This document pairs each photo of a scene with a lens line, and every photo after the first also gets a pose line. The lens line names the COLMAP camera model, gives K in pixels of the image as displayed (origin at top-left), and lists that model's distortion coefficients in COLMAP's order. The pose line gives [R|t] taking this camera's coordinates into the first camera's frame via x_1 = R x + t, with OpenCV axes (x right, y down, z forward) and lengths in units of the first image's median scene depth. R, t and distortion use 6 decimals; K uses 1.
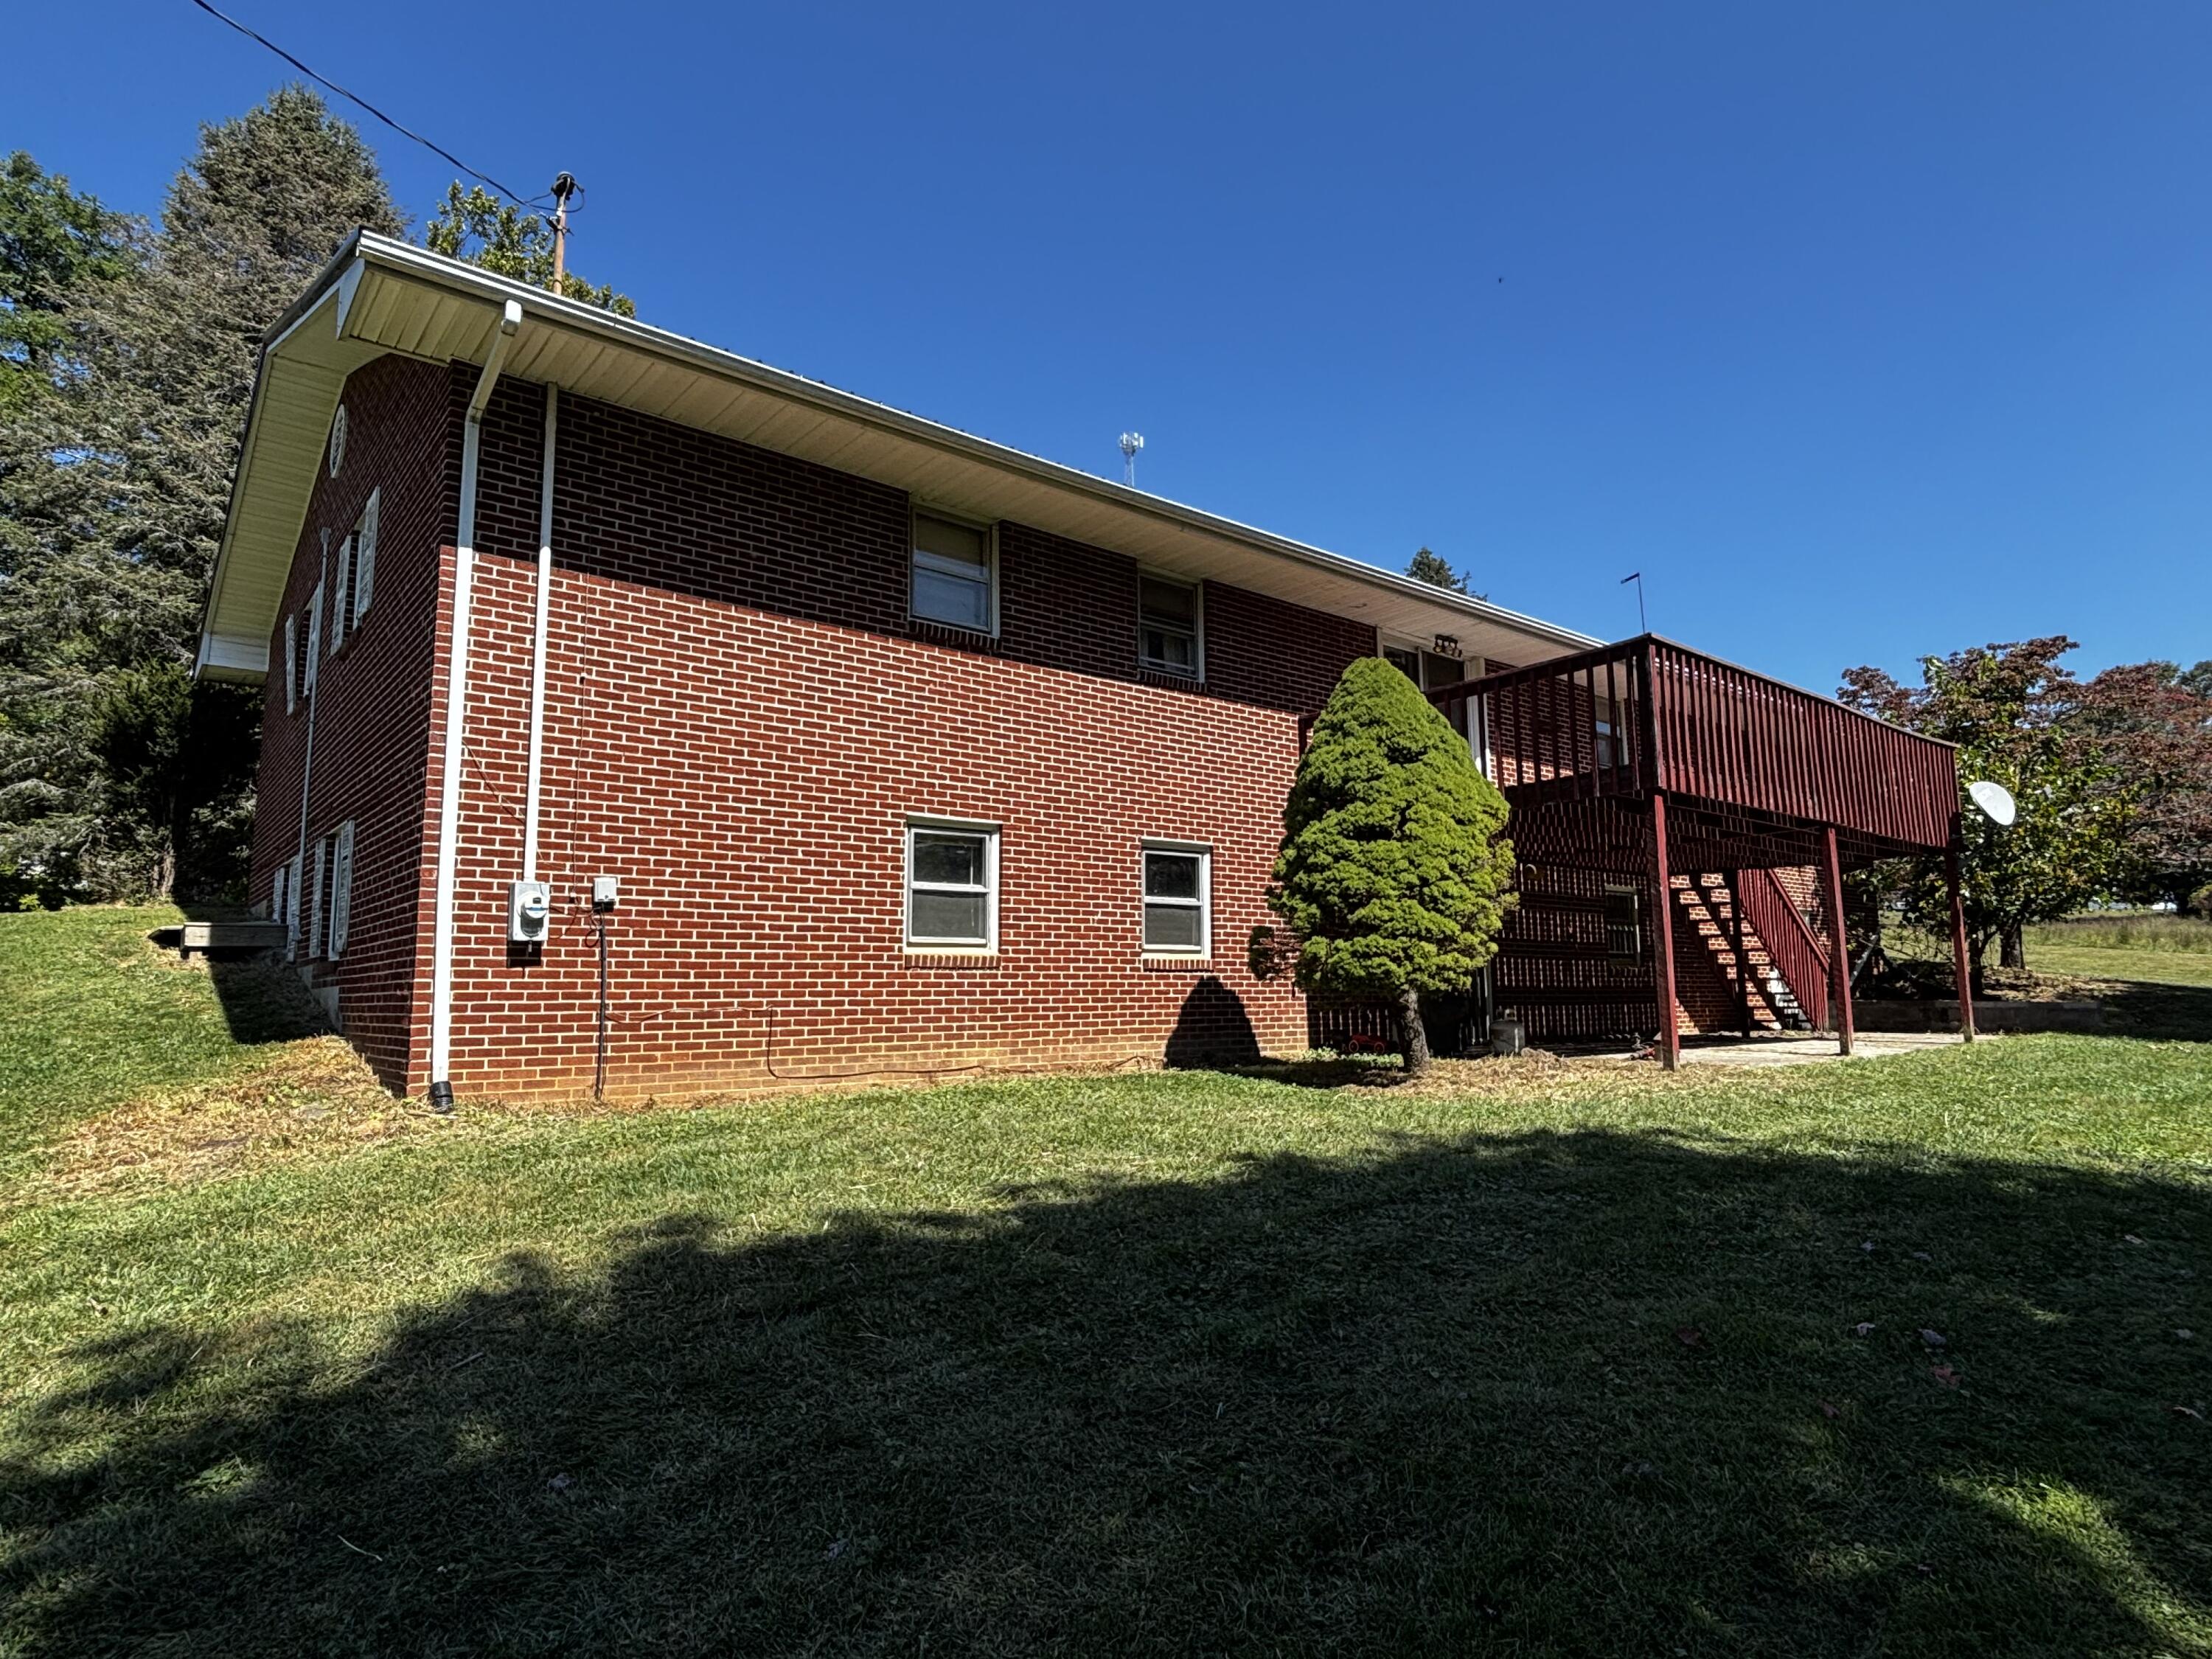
lens RADIAL K [[1268.3, 0, 1098.2], [0, 1268.3, 817.6], [0, 0, 1]] dist [-0.008127, 0.016544]
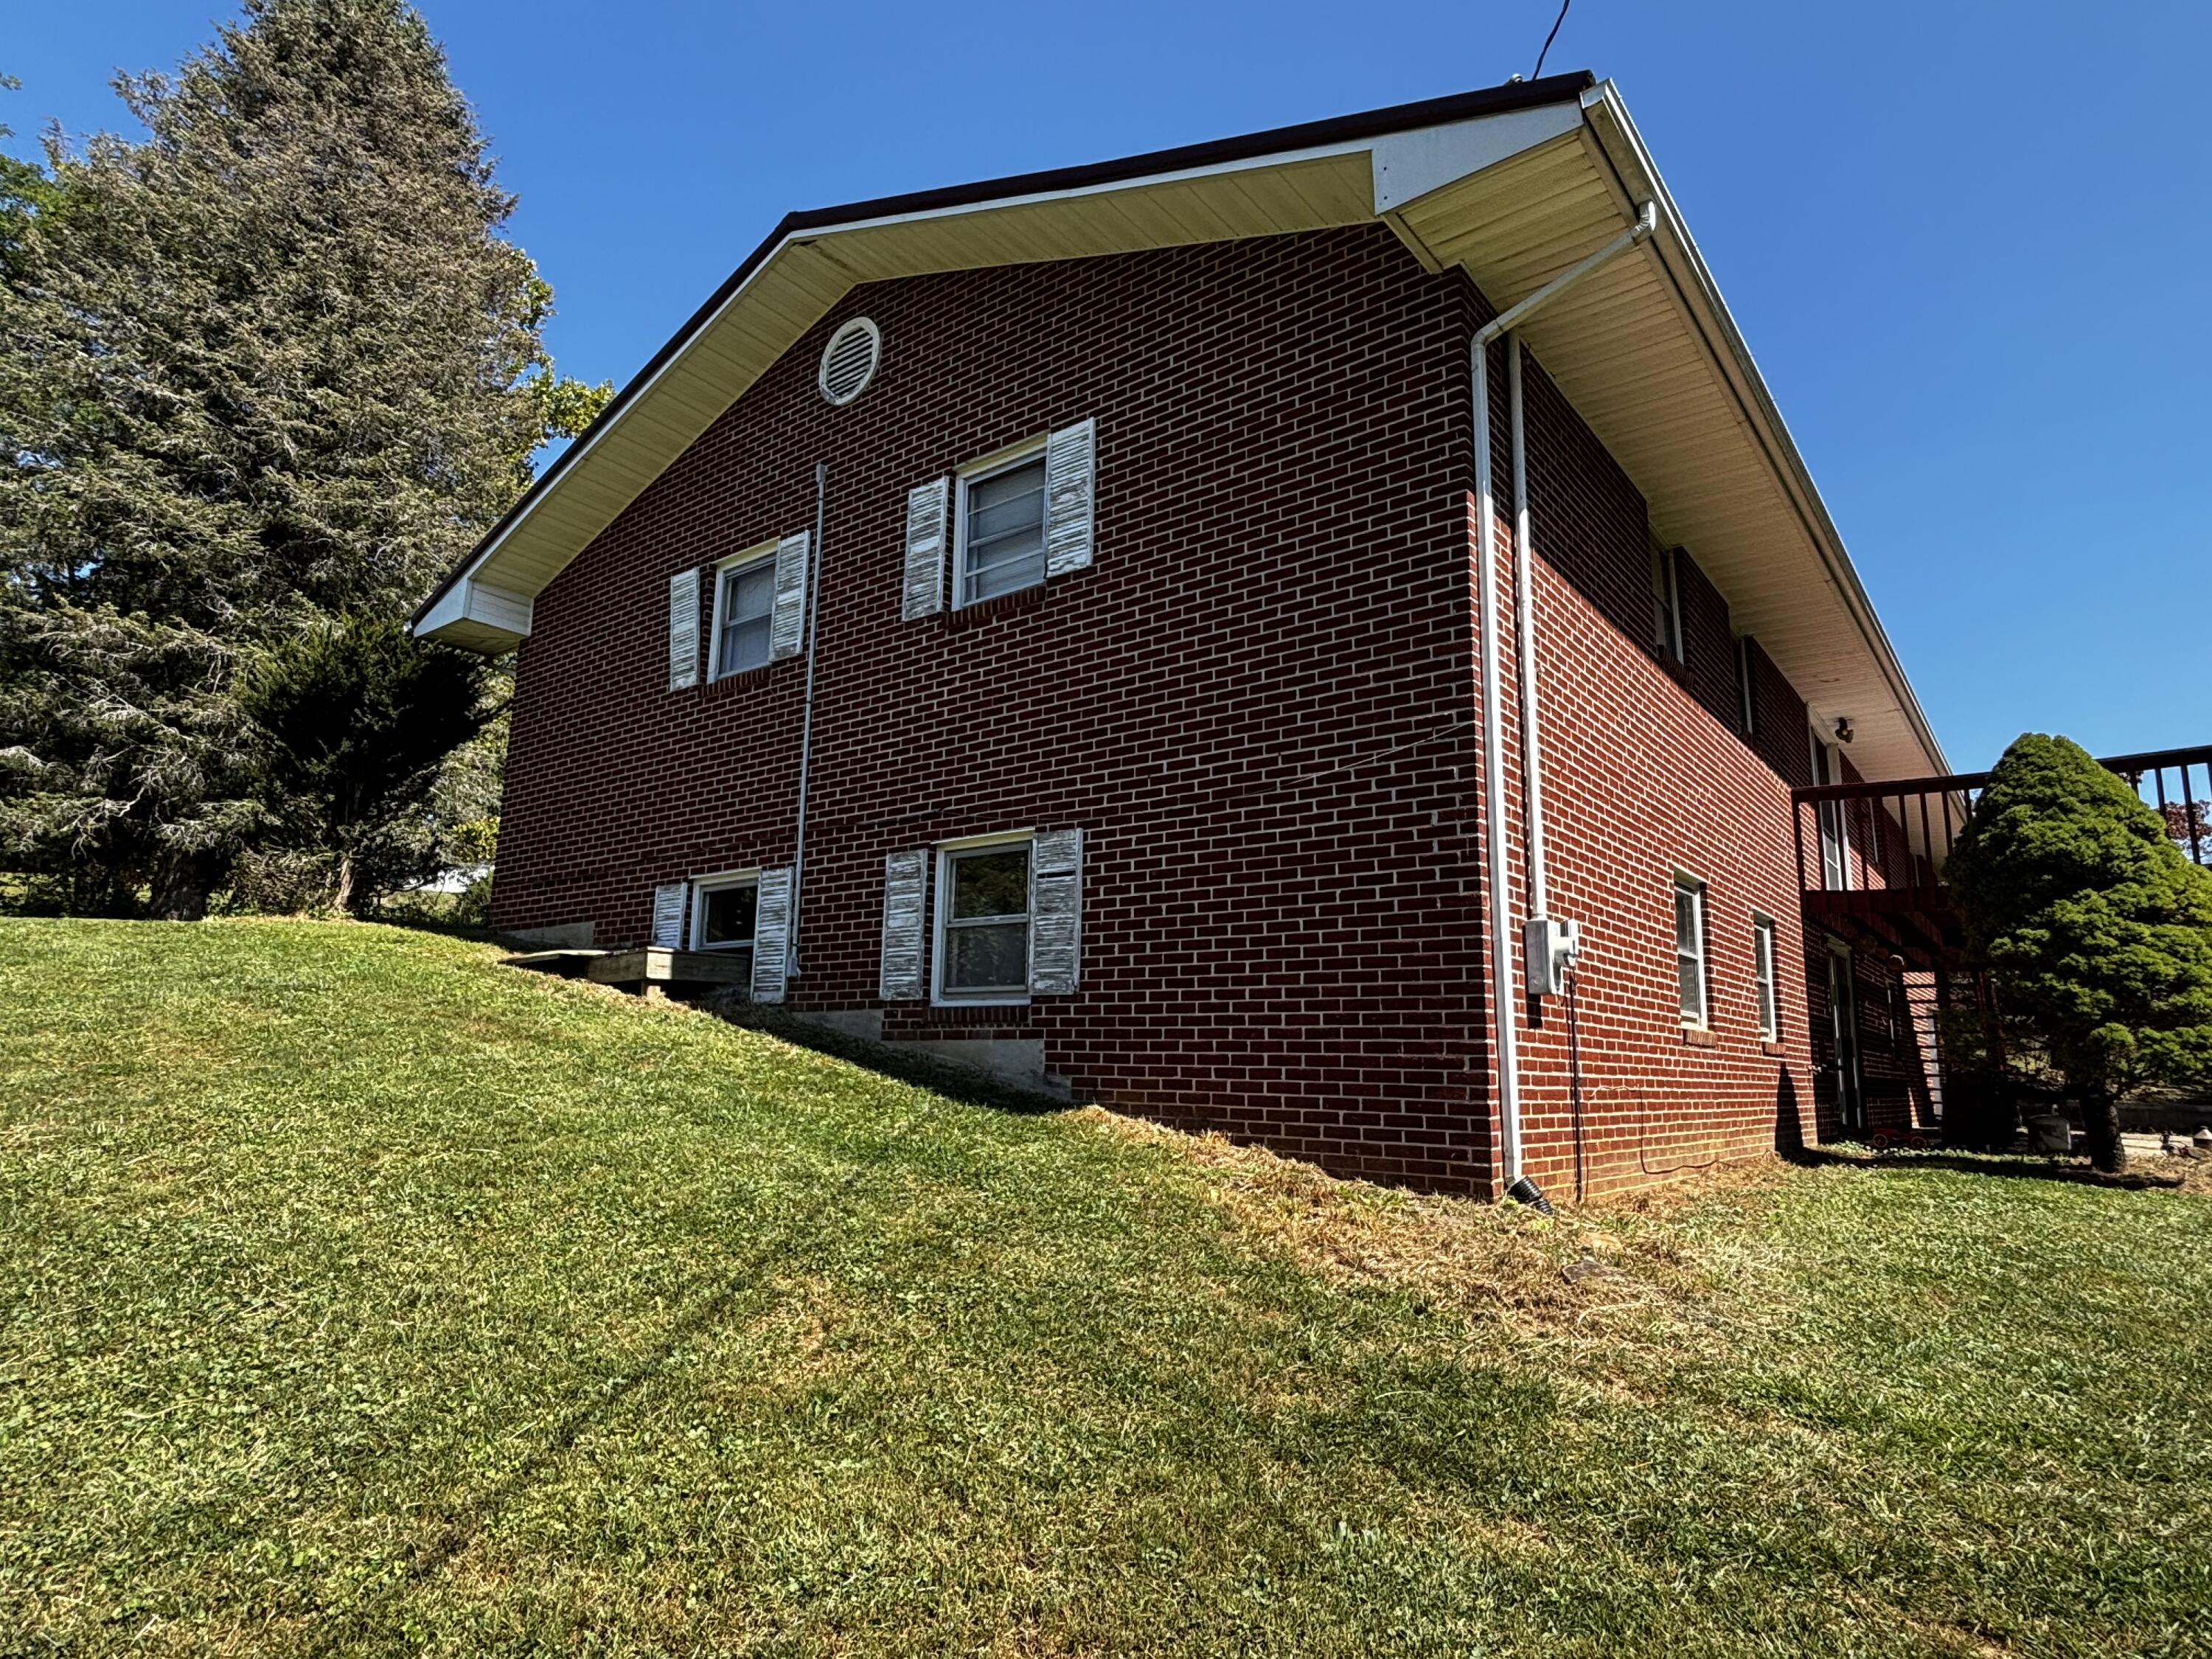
lens RADIAL K [[1268.3, 0, 1098.2], [0, 1268.3, 817.6], [0, 0, 1]] dist [-0.008127, 0.016544]
pose [[0.975376, 0.071226, 0.208729, -0.746677], [-0.059328, 0.996266, -0.062729, 0.044782], [-0.212417, 0.048801, 0.975960, 0.237743]]
